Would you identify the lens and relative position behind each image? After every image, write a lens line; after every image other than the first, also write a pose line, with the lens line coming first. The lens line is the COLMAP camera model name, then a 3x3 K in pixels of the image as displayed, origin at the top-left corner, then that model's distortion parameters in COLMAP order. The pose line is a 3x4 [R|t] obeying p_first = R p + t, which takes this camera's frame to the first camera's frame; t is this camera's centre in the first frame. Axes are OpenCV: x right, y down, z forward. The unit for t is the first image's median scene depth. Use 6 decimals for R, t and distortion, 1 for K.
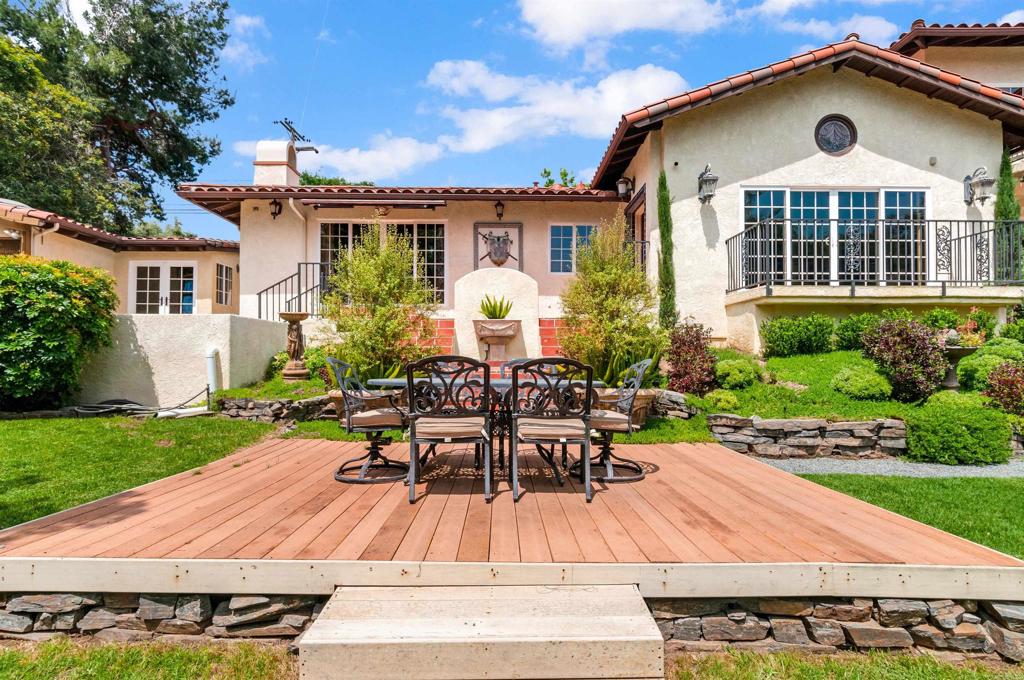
lens RADIAL K [[538.1, 0, 514.1], [0, 538.1, 356.5], [0, 0, 1]] dist [0.000258, -0.000873]
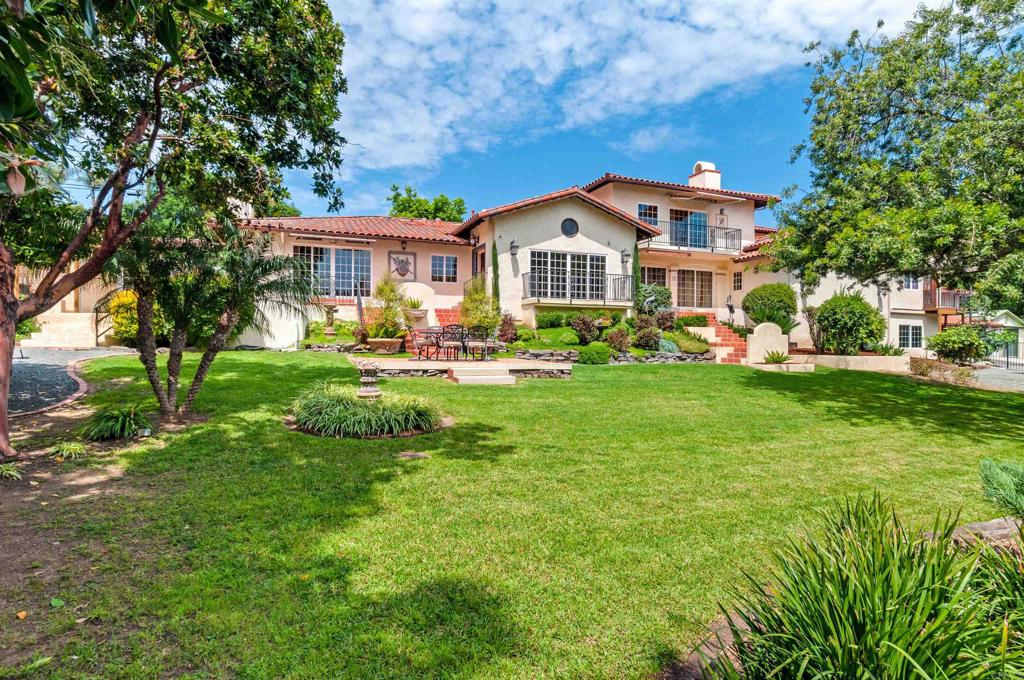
lens RADIAL K [[538.1, 0, 514.1], [0, 538.1, 356.5], [0, 0, 1]] dist [0.000258, -0.000873]
pose [[0.938603, -0.004316, 0.344972, -0.380208], [-0.009554, 0.999213, 0.038496, 0.027929], [-0.344867, -0.039428, 0.937823, -1.019617]]
